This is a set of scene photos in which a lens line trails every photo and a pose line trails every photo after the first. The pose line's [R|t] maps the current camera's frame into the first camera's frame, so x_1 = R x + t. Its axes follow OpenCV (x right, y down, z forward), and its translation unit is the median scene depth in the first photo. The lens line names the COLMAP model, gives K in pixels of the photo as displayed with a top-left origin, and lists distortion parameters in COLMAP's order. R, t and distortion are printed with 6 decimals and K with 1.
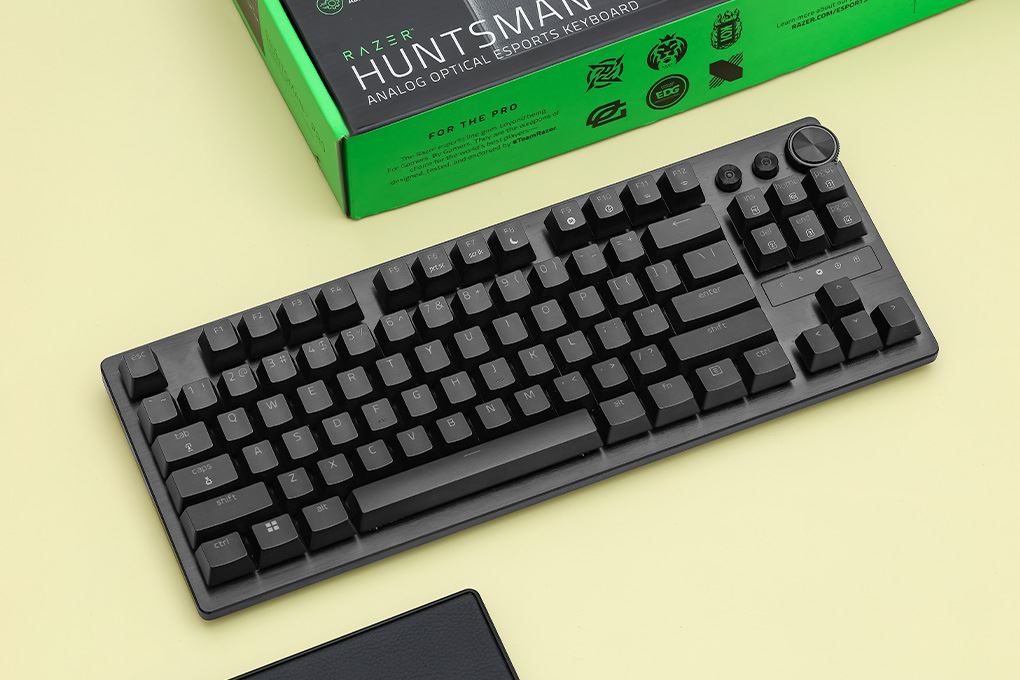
lens RADIAL K [[3540.0, 0, 510.0], [0, 3540.0, 340.0], [0, 0, 1]] dist [0.181142, 0.698459]
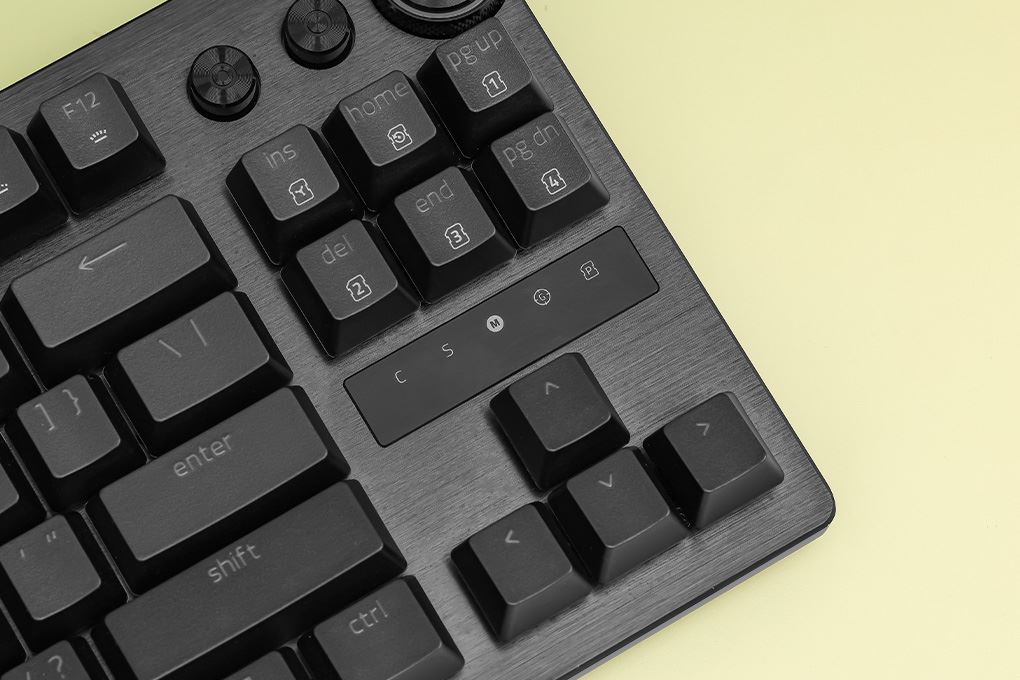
lens RADIAL K [[3540.0, 0, 510.0], [0, 3540.0, 340.0], [0, 0, 1]] dist [0.181142, 0.698459]
pose [[0.989393, -0.137793, 0.045985, 0.072815], [0.121564, 0.958689, 0.257172, -0.114902], [-0.079522, -0.248854, 0.965271, 0.652453]]
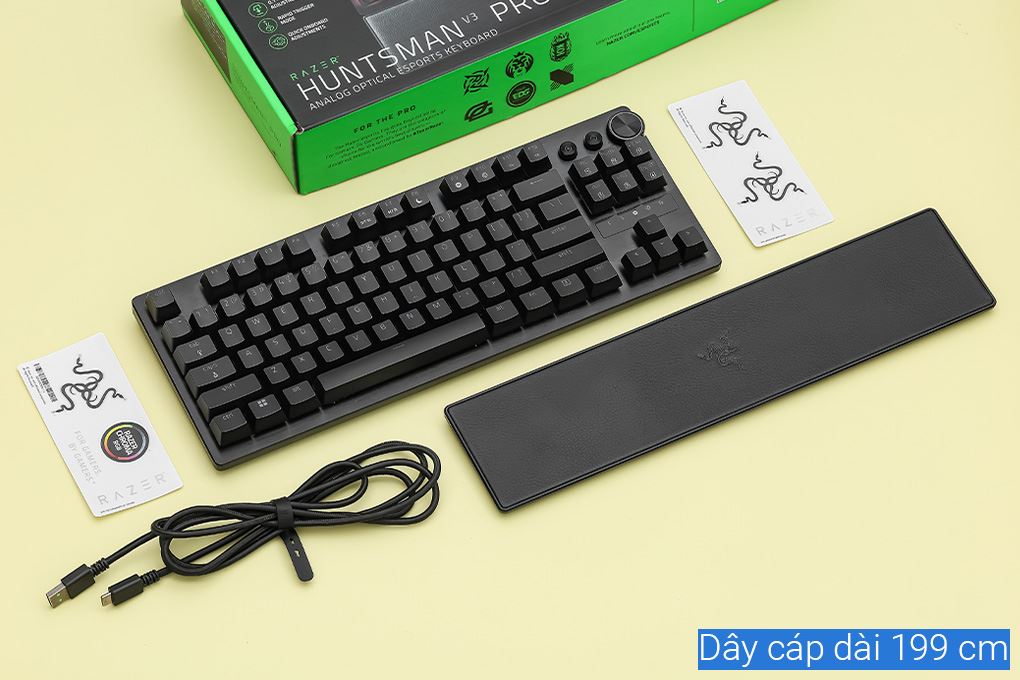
lens RADIAL K [[3540.0, 0, 510.0], [0, 3540.0, 340.0], [0, 0, 1]] dist [0.181142, 0.698459]
pose [[0.997671, -0.052426, 0.043641, -0.027510], [0.053847, 0.998035, -0.032048, 0.075488], [-0.041875, 0.034323, 0.998533, -0.416047]]
